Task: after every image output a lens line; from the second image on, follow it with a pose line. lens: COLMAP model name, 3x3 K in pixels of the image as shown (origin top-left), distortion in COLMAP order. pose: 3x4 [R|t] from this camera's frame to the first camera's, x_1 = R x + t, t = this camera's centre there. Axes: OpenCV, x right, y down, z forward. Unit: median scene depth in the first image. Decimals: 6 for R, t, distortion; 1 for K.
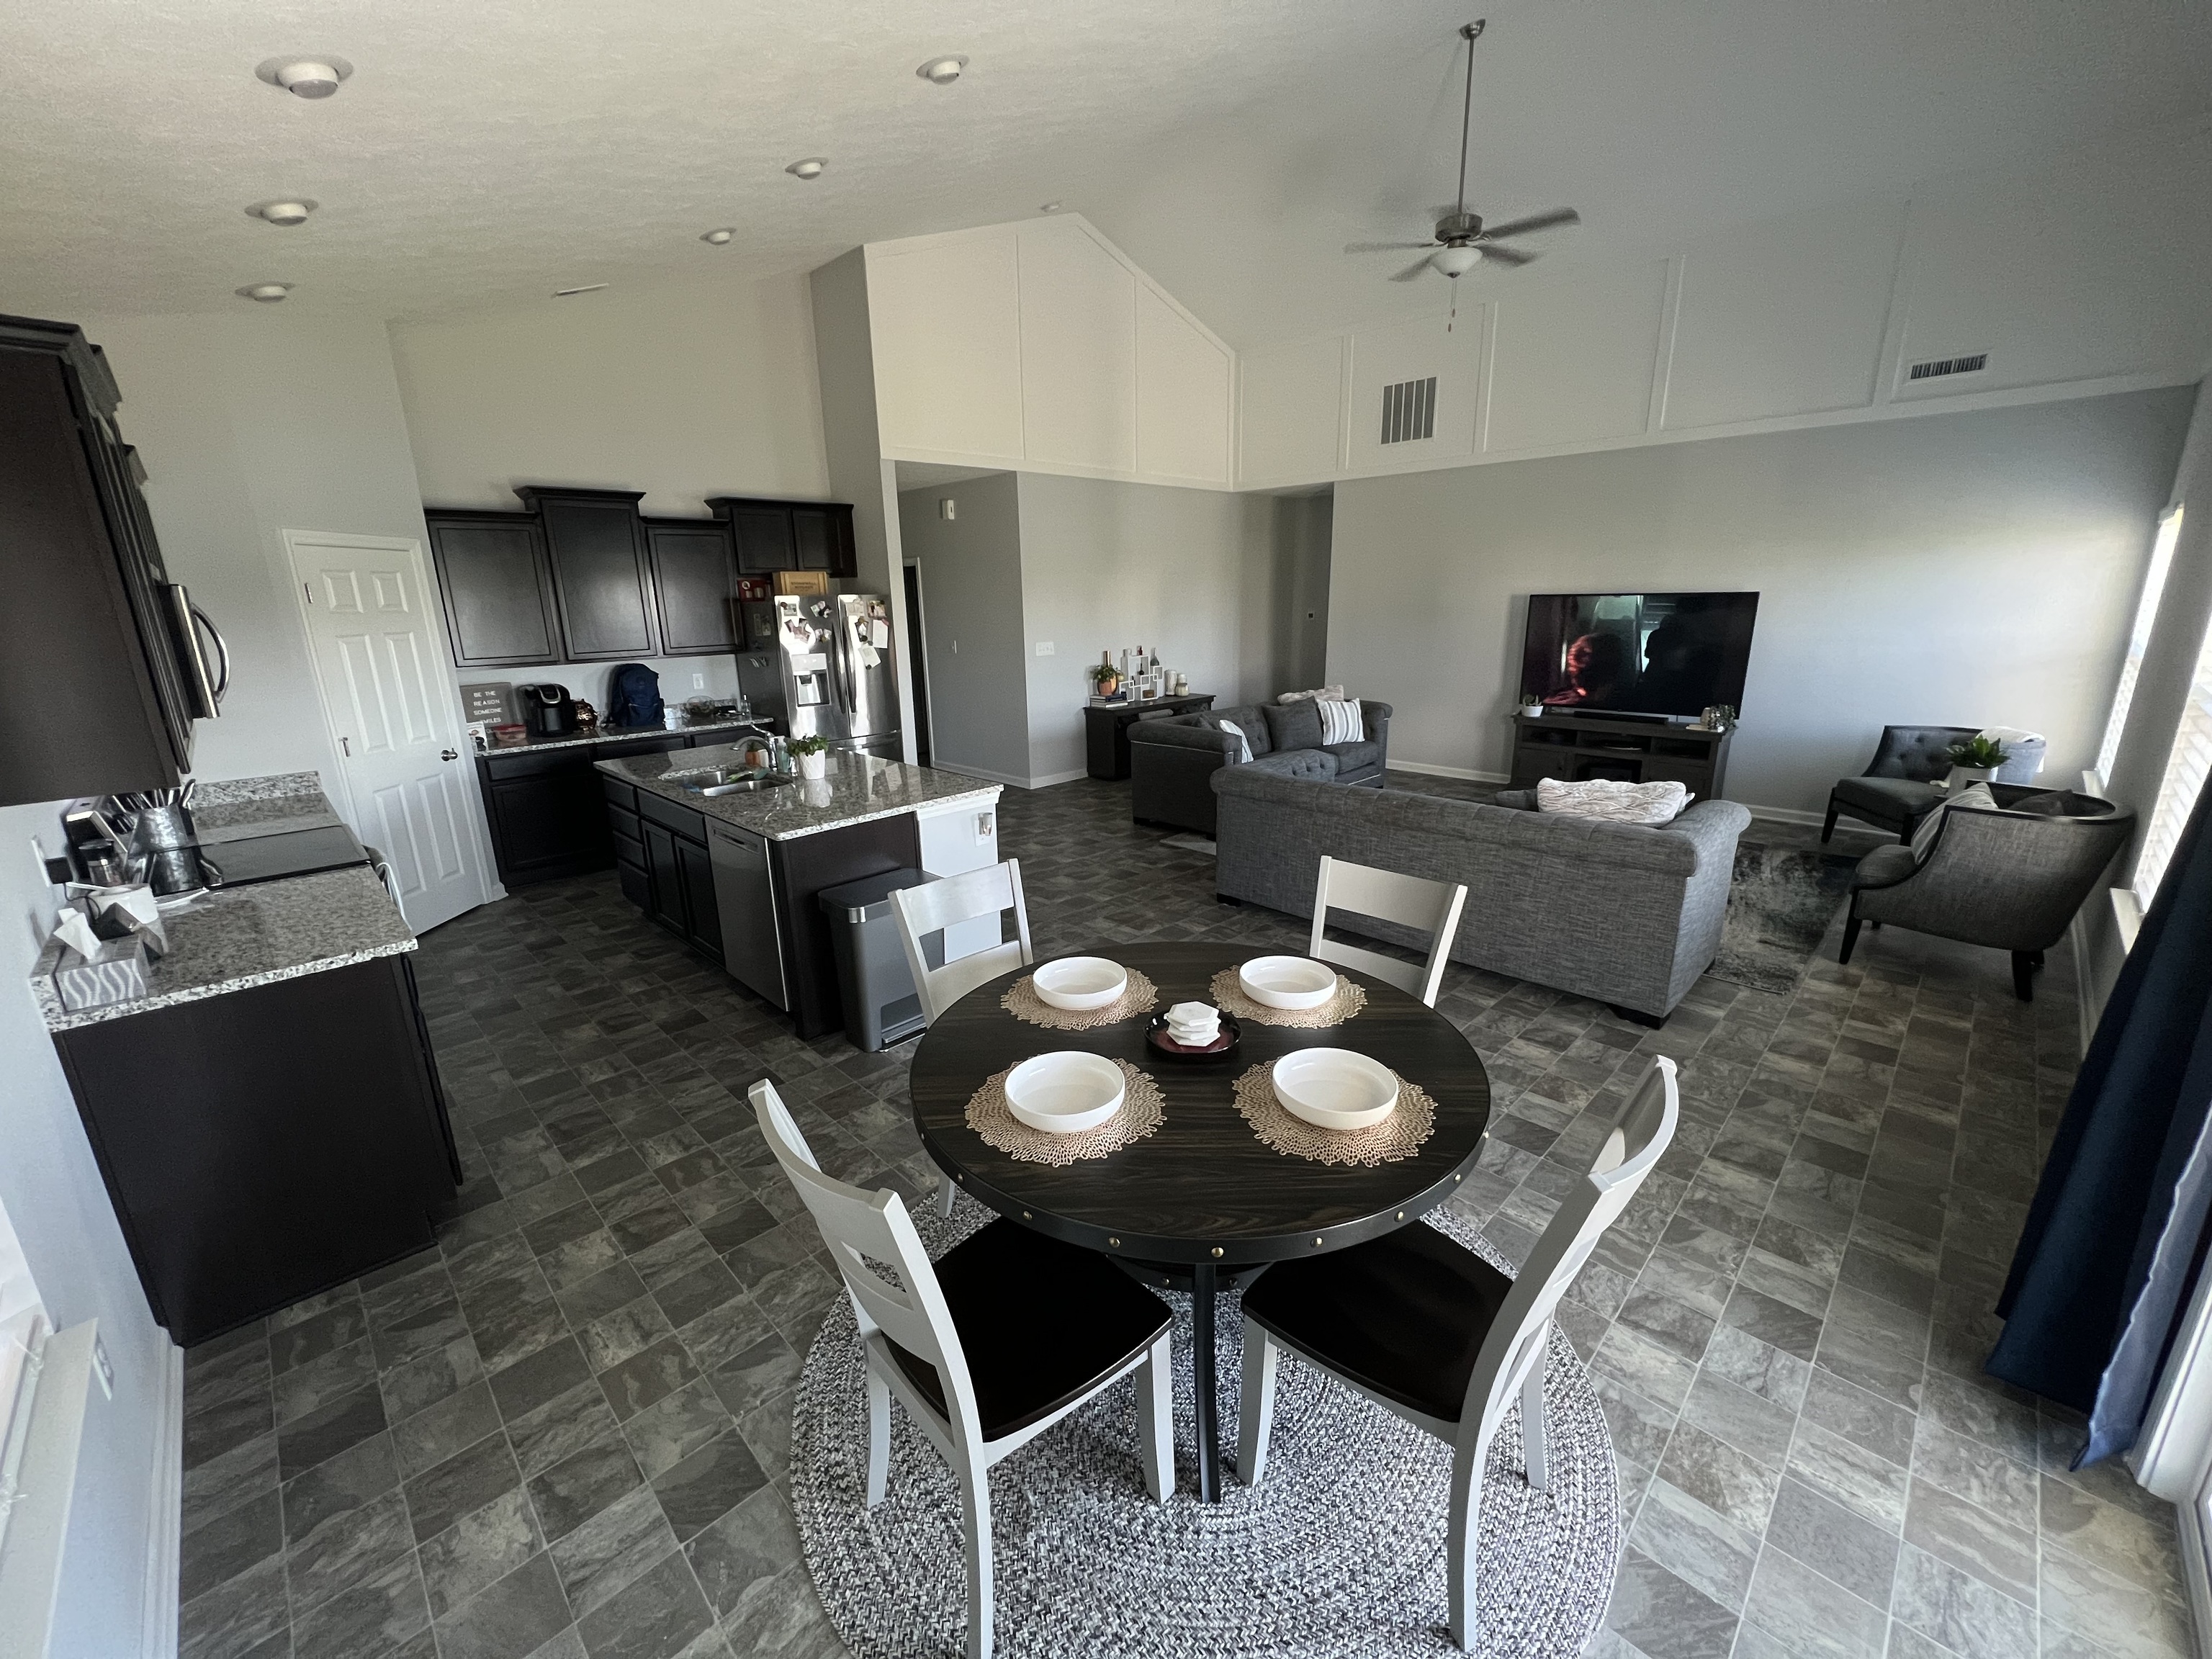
lens RADIAL K [[887.7, 0, 1106.0], [0, 887.7, 829.5], [0, 0, 1]] dist [-0.001732, 0.000104]
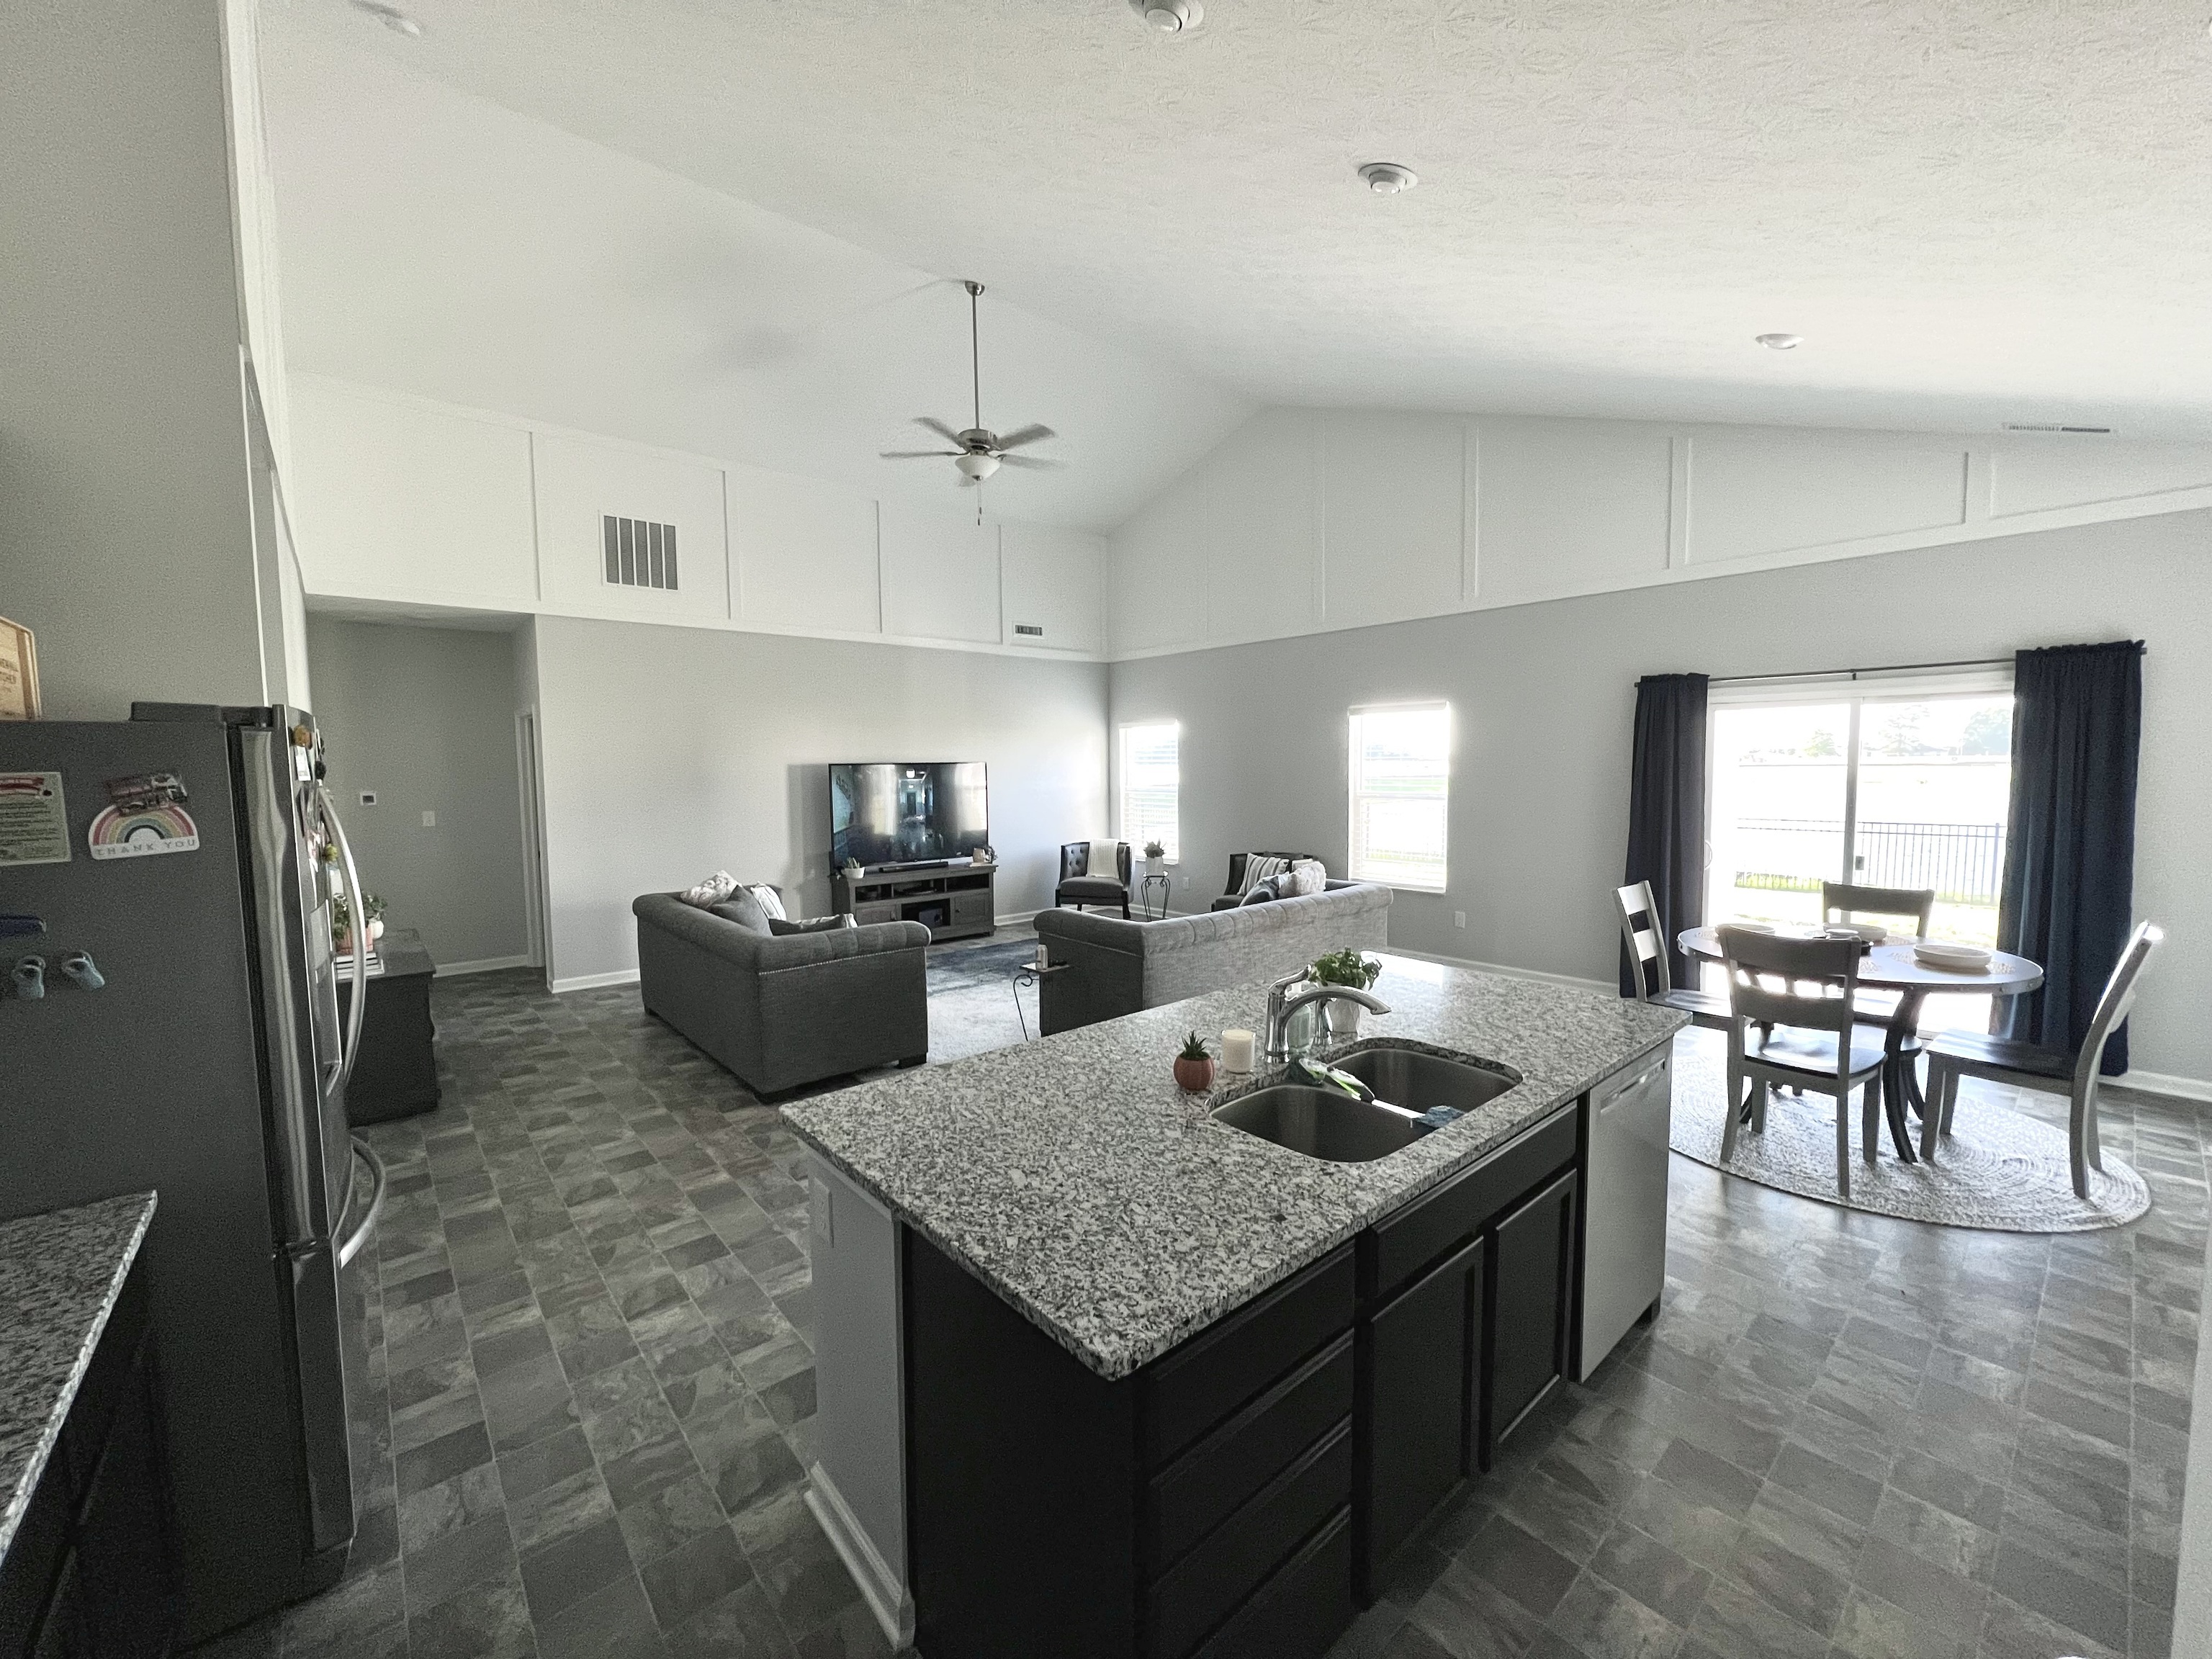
lens RADIAL K [[880.3, 0, 1109.3], [0, 880.3, 798.4], [0, 0, 1]] dist [0.000769, 0.000081]
pose [[0.061784, -0.032771, 0.997551, -0.450717], [0.256989, 0.966285, 0.015827, -0.130589], [-0.964437, 0.255382, 0.068122, 0.526624]]
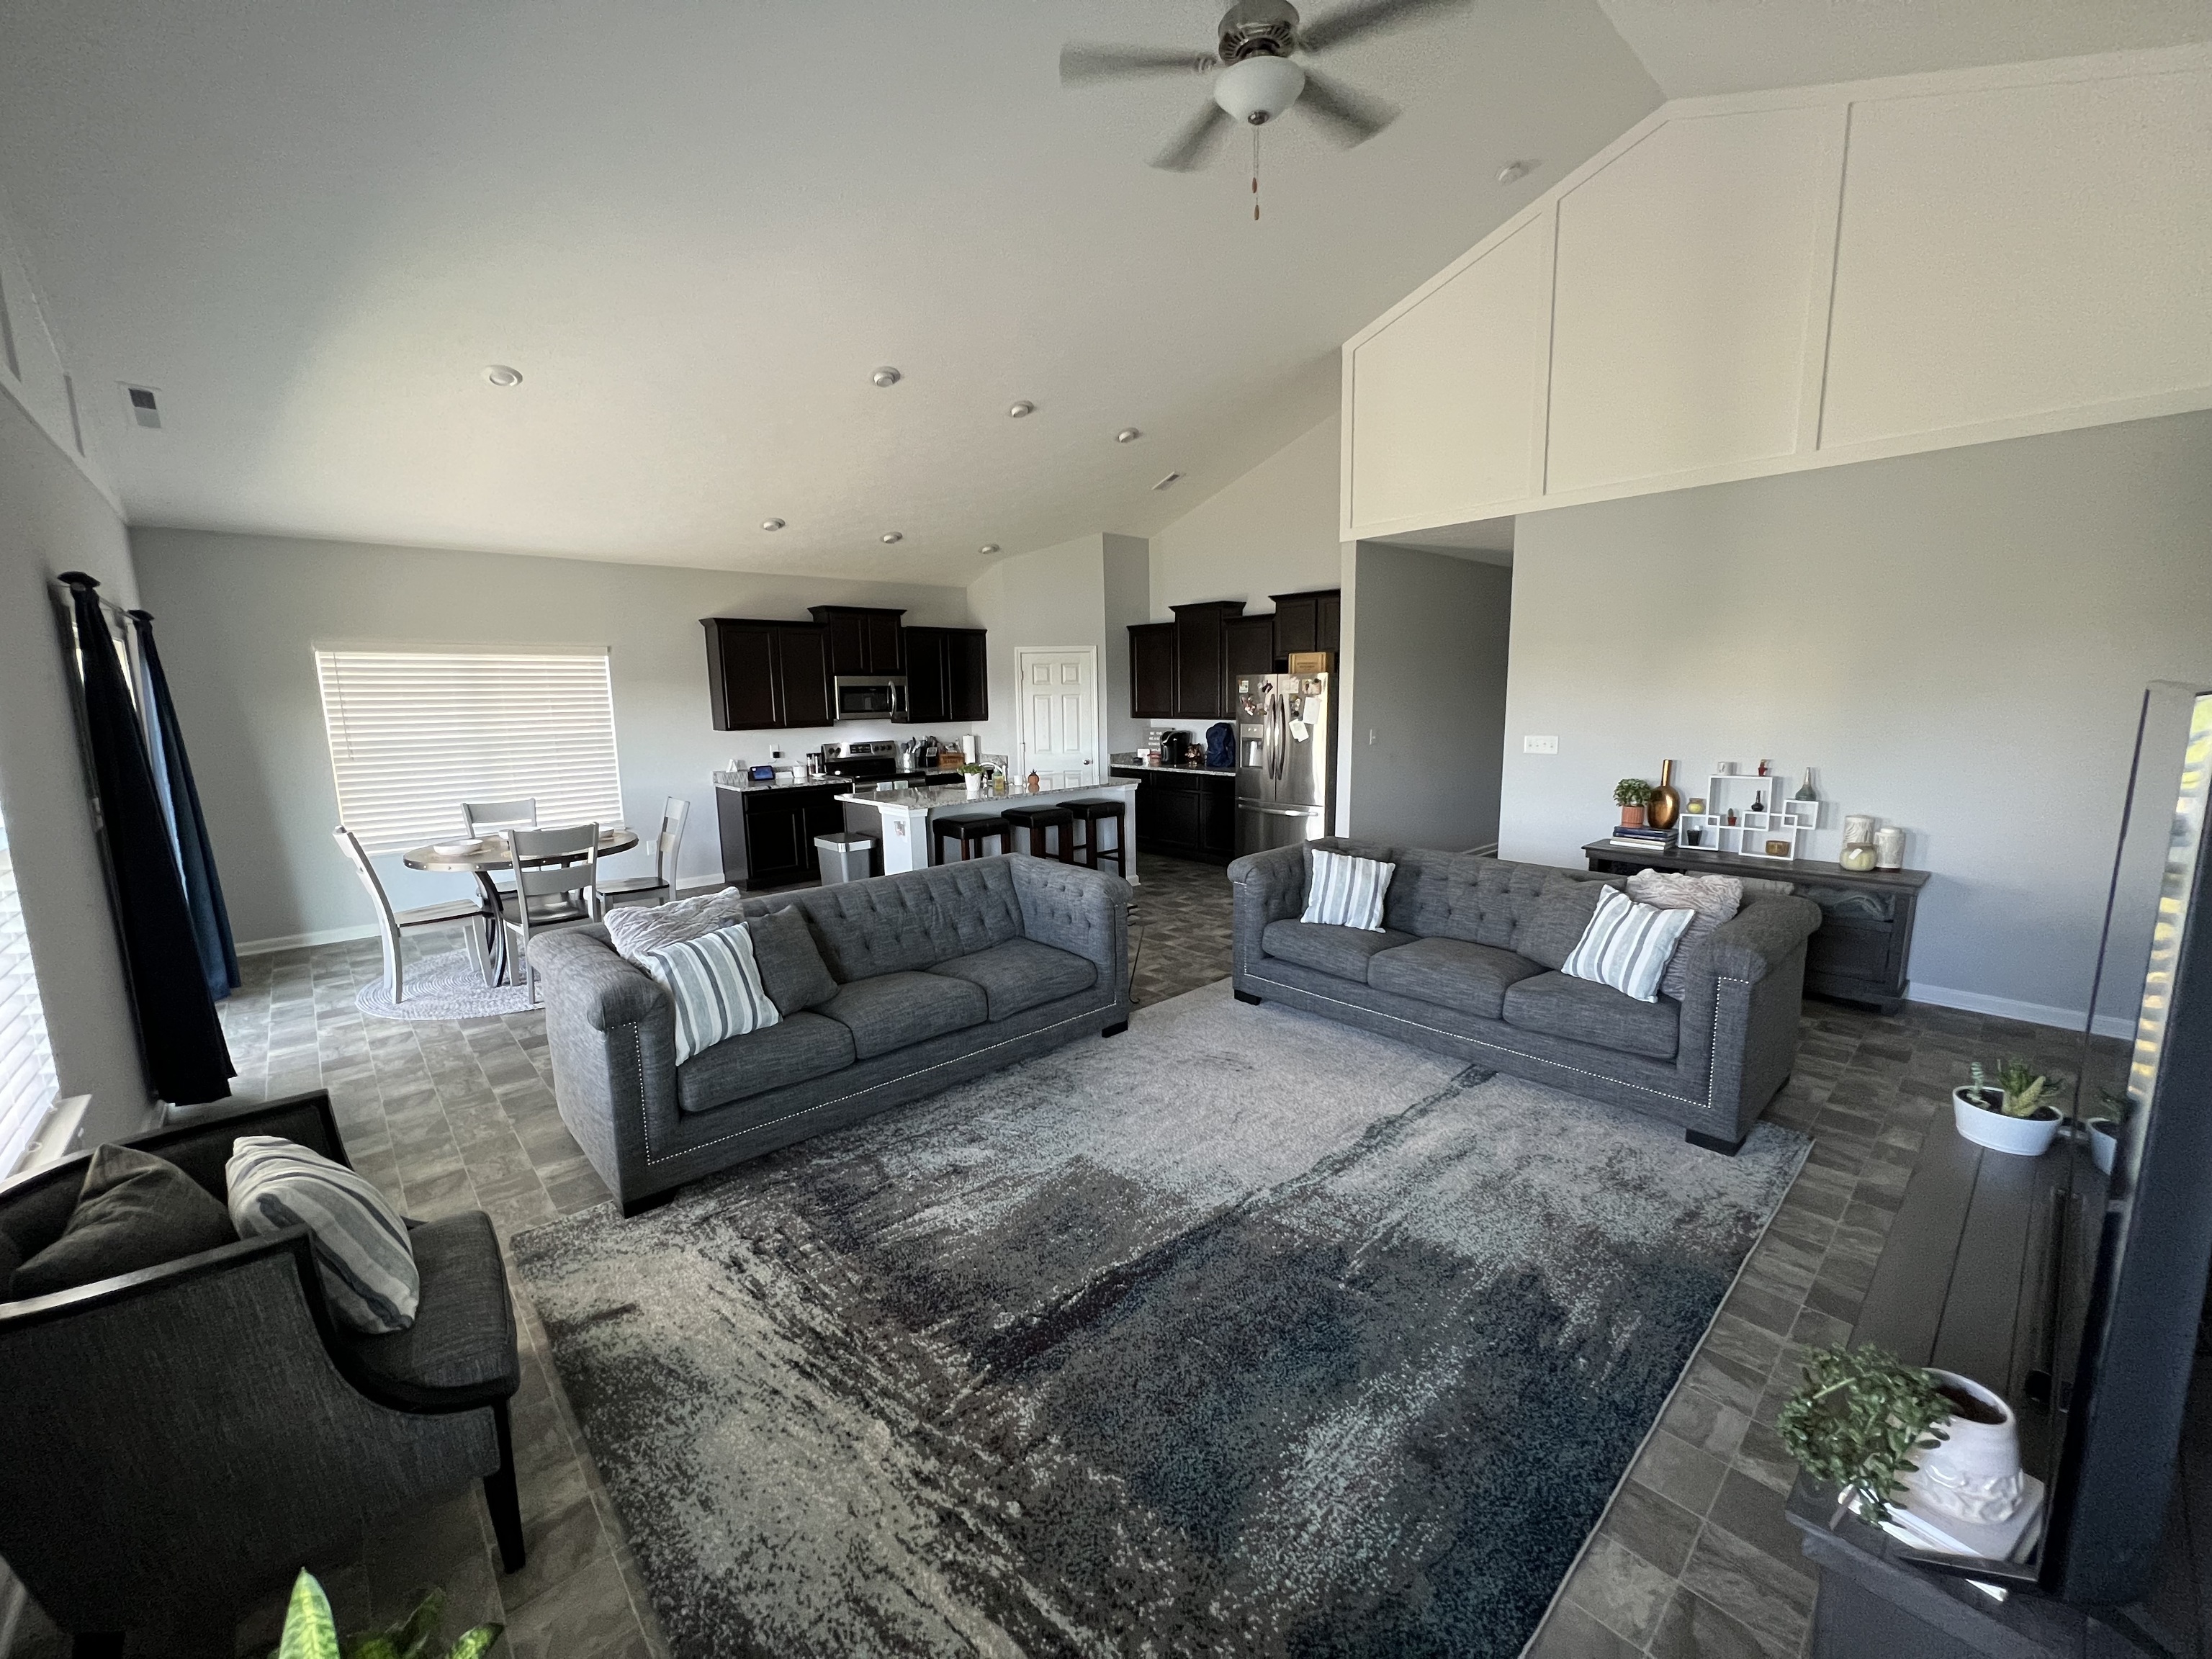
lens RADIAL K [[887.7, 0, 1106.0], [0, 887.7, 829.5], [0, 0, 1]] dist [-0.001732, 0.000104]
pose [[-0.039677, 0.178897, -0.983067, 4.800156], [-0.240384, 0.953239, 0.183171, -1.318709], [0.969866, 0.243582, 0.005182, 4.756202]]
